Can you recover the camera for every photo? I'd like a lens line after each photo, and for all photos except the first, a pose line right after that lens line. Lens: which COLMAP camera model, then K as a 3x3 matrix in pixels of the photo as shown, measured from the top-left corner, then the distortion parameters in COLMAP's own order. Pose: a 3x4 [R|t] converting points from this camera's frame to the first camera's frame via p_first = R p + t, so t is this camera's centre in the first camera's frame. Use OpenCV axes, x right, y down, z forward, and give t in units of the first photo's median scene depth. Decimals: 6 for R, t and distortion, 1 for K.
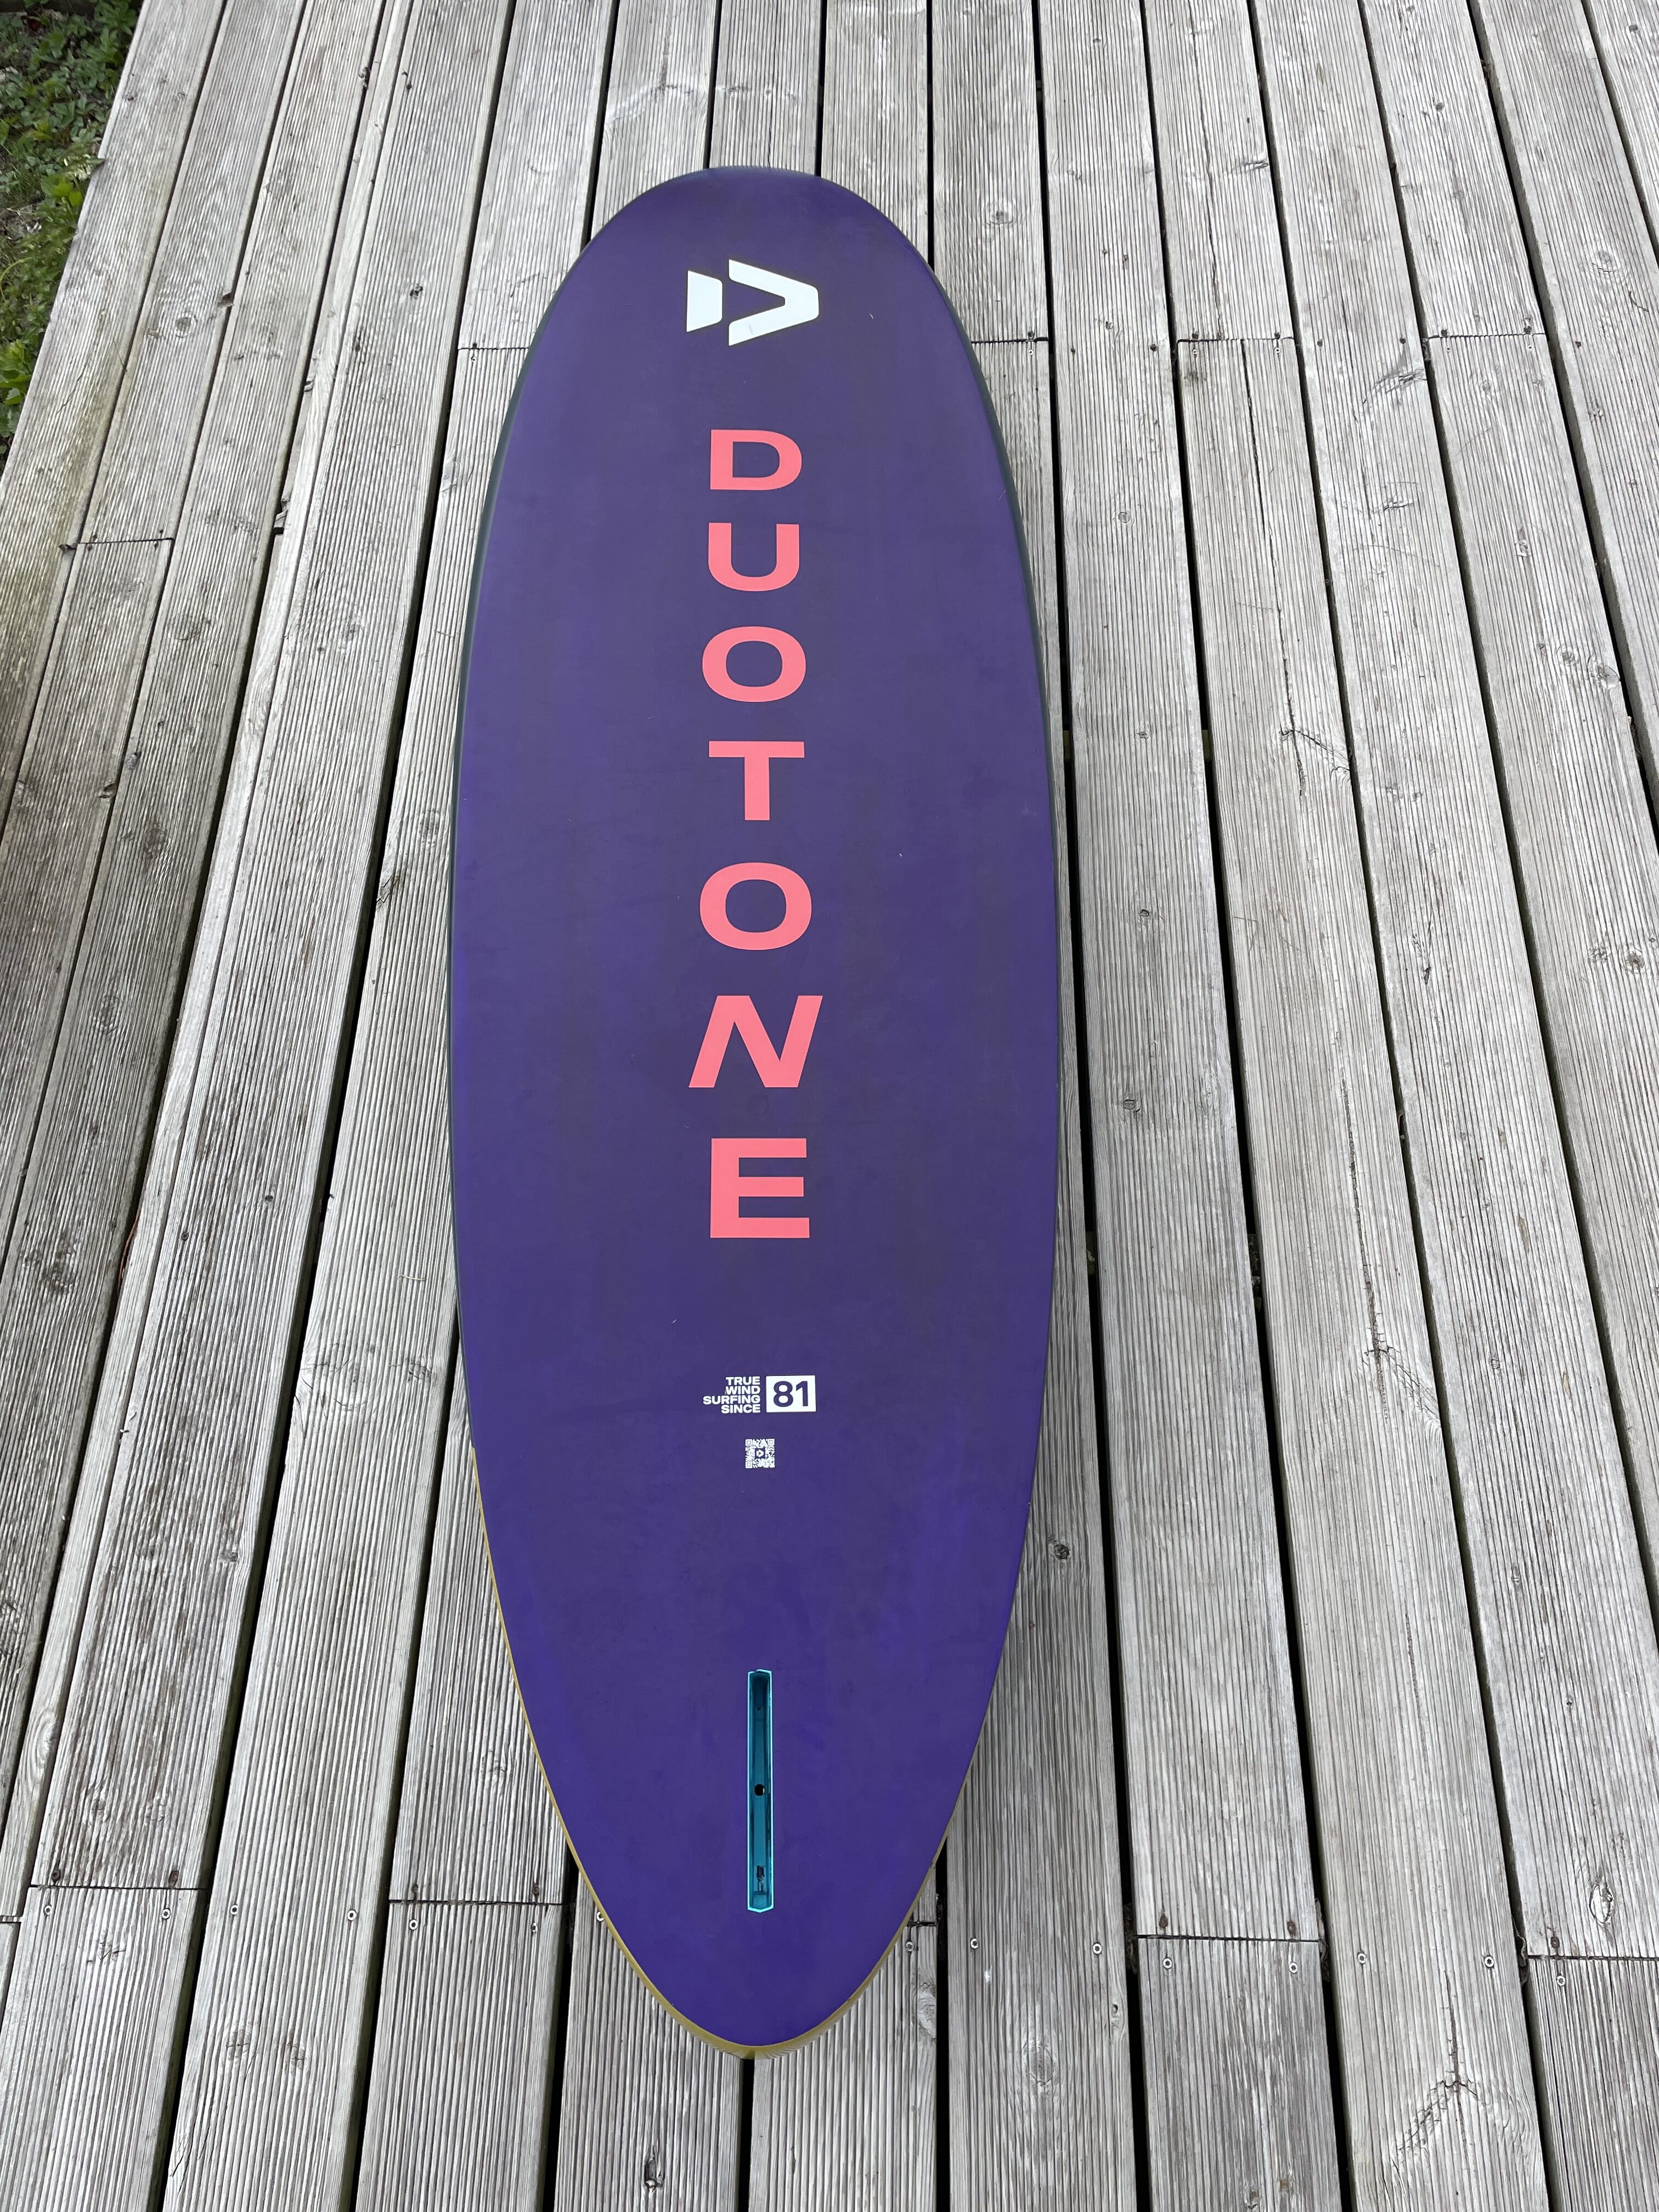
lens RADIAL K [[1684.8, 0, 818.7], [0, 1684.8, 1130.5], [0, 0, 1]] dist [0.080513, -0.109544]
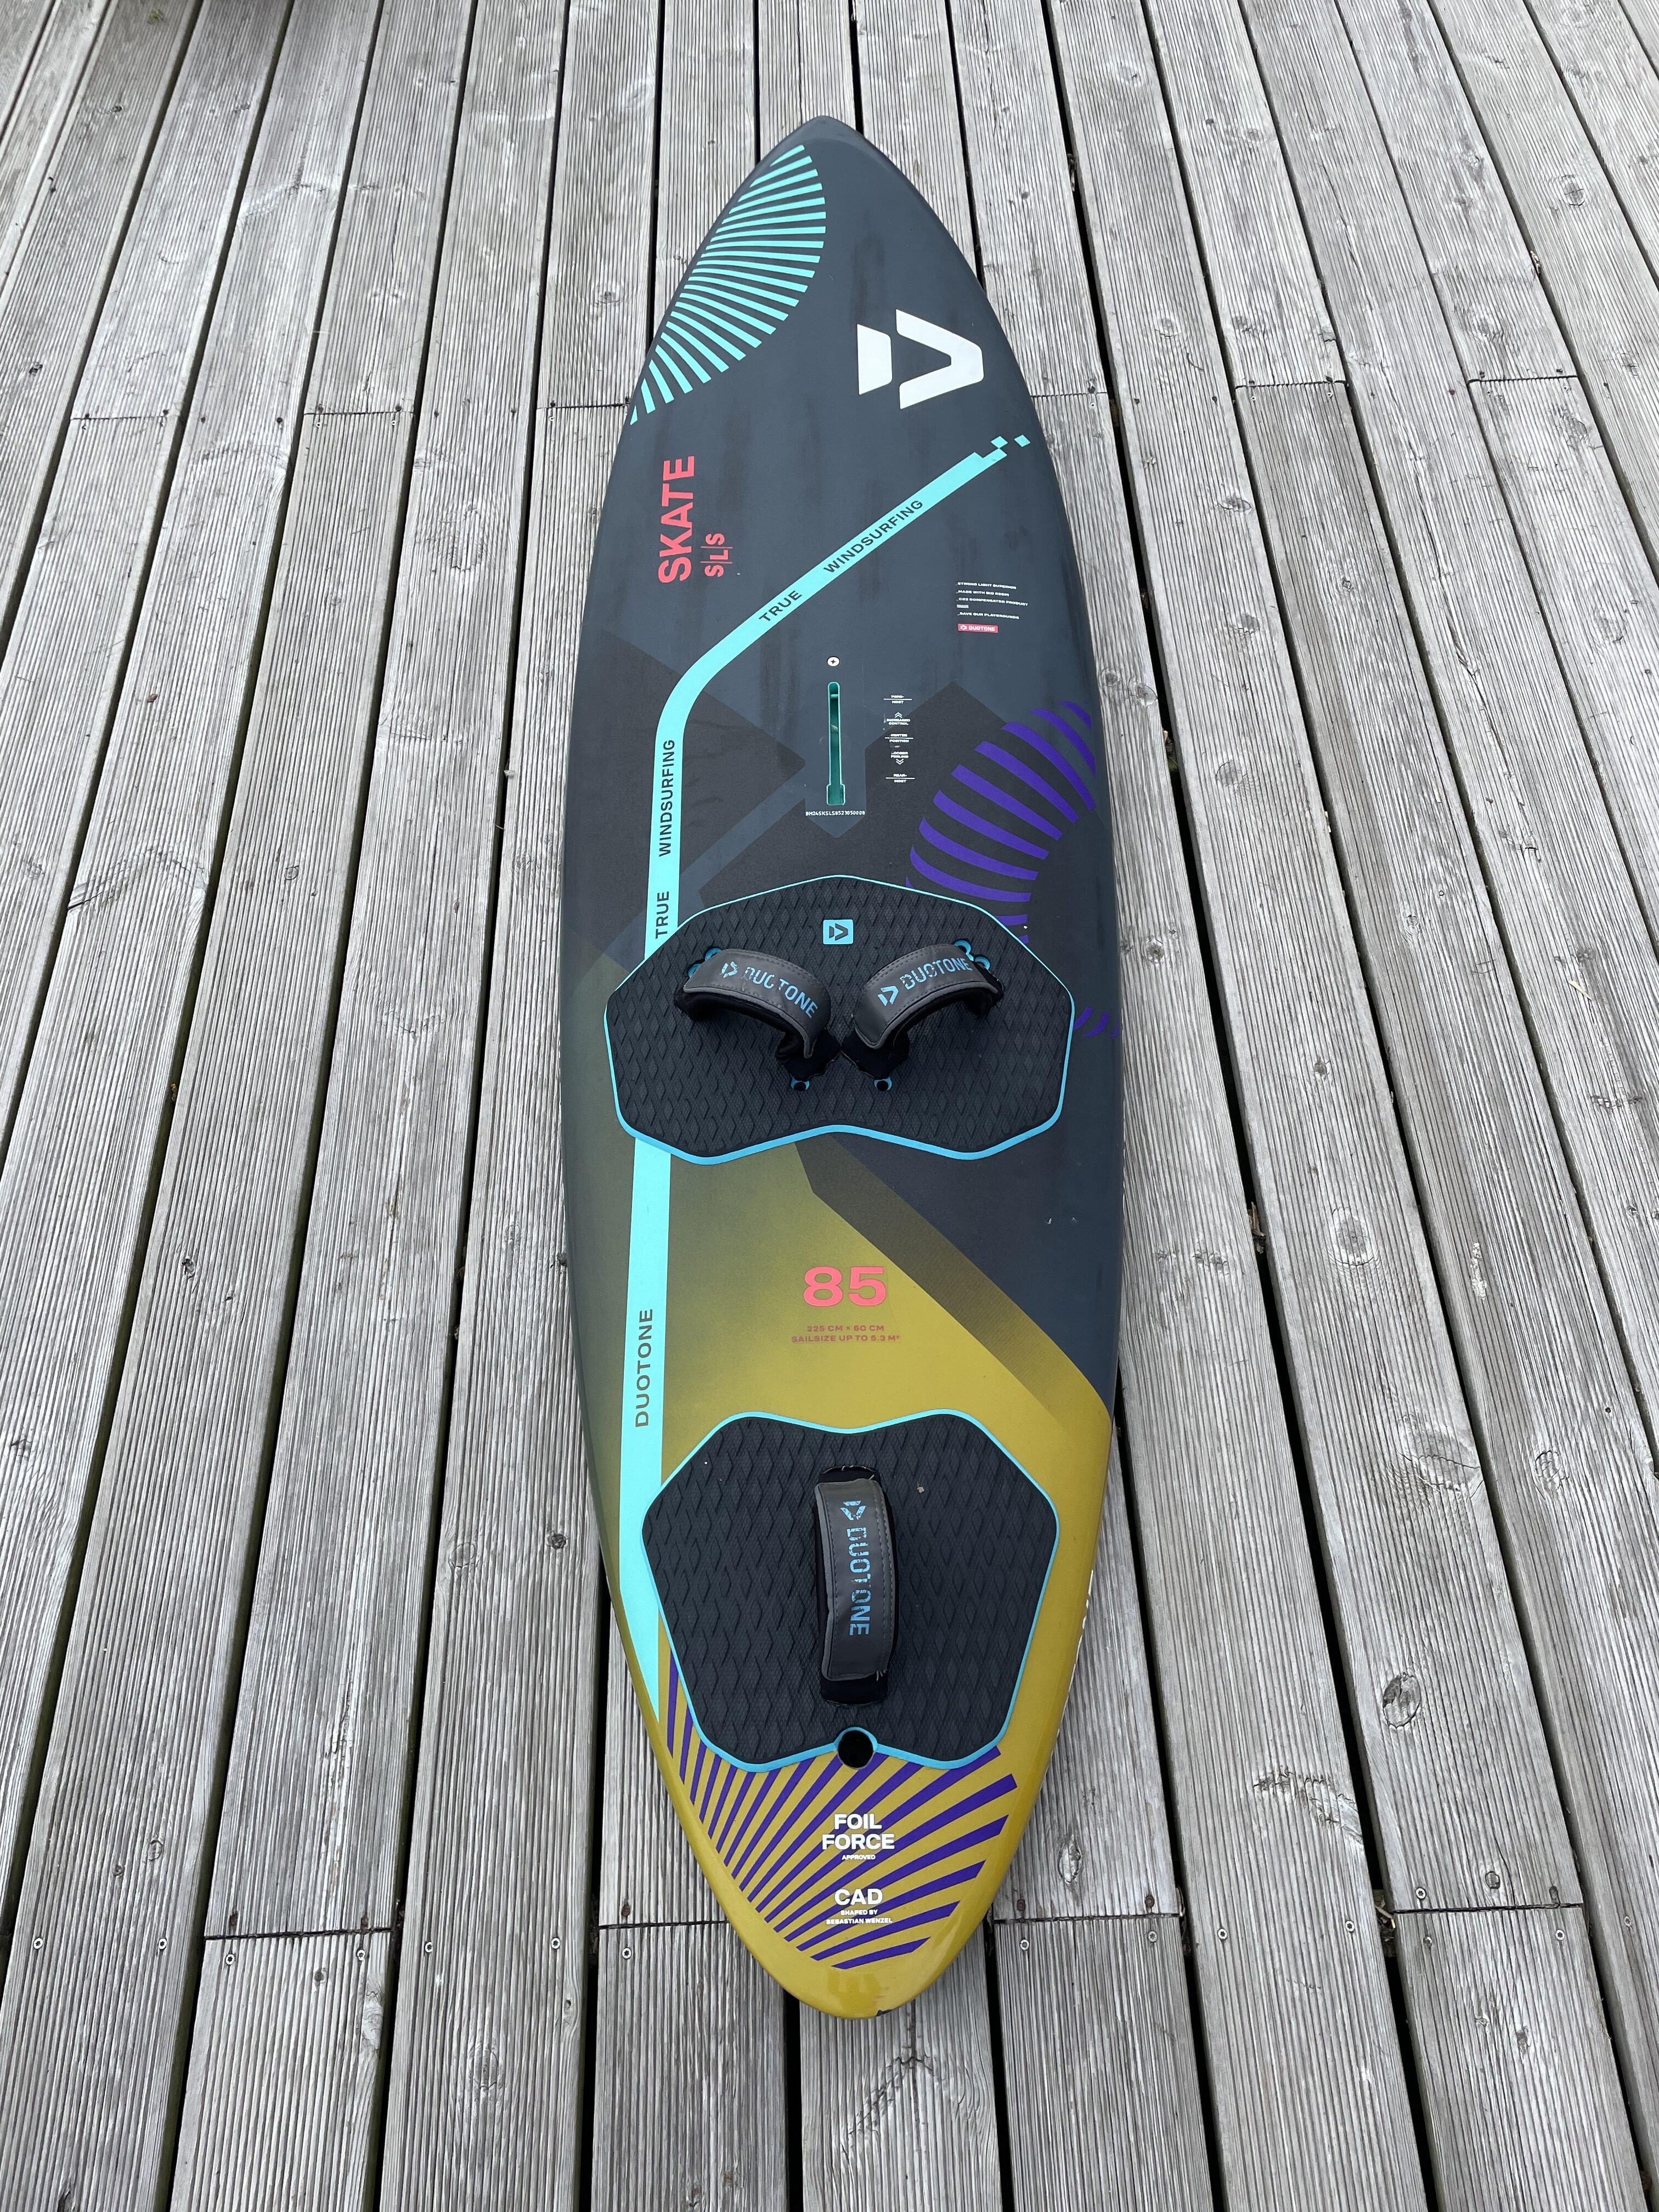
lens RADIAL K [[1684.8, 0, 840.6], [0, 1684.8, 1112.9], [0, 0, 1]] dist [0.080513, -0.109544]
pose [[0.997983, -0.034193, 0.053481, 0.190296], [0.038899, 0.995220, -0.089582, 0.069733], [-0.050163, 0.091482, 0.994543, -0.005959]]
